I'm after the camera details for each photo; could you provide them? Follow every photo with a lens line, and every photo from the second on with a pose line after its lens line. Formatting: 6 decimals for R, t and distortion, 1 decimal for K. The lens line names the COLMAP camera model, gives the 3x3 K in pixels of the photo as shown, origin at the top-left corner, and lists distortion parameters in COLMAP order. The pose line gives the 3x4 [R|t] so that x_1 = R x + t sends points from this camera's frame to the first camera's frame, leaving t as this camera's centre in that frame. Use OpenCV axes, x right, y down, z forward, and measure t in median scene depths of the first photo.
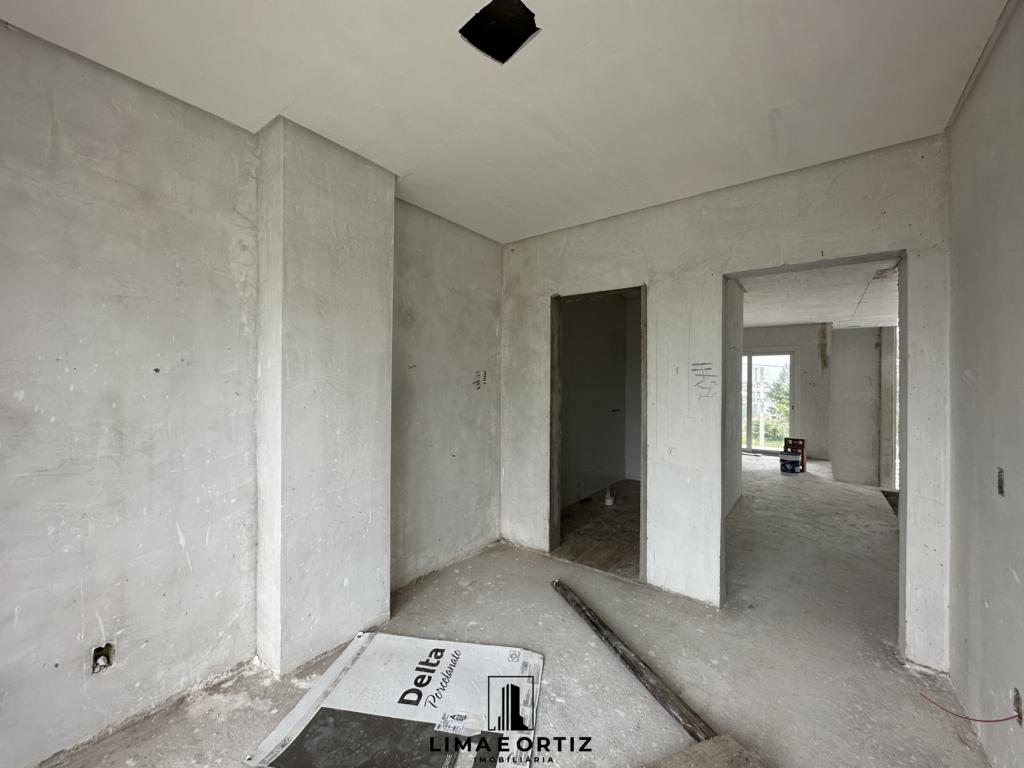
lens RADIAL K [[408.0, 0, 512.5], [0, 408.0, 382.7], [0, 0, 1]] dist [-0.002346, 0.000119]
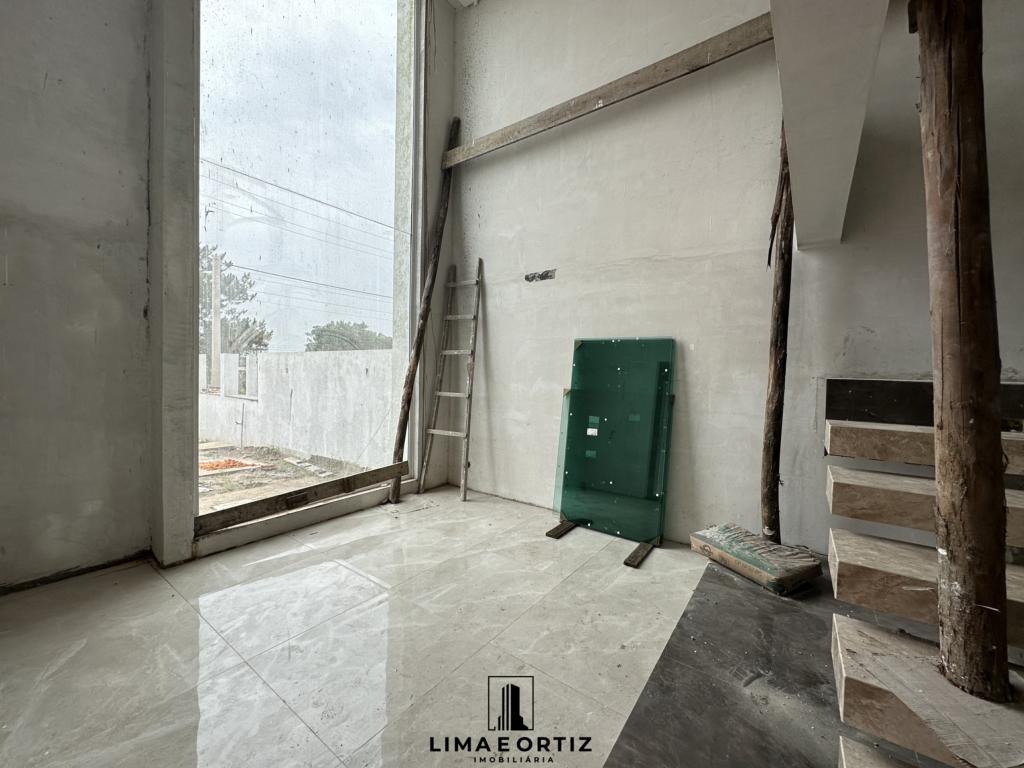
lens RADIAL K [[408.0, 0, 512.5], [0, 408.0, 382.7], [0, 0, 1]] dist [-0.002346, 0.000119]
pose [[-0.008969, -0.036963, 0.999276, 0.587042], [-0.025176, 0.999008, 0.036727, 0.378939], [-0.999643, -0.024828, -0.009891, 0.740268]]
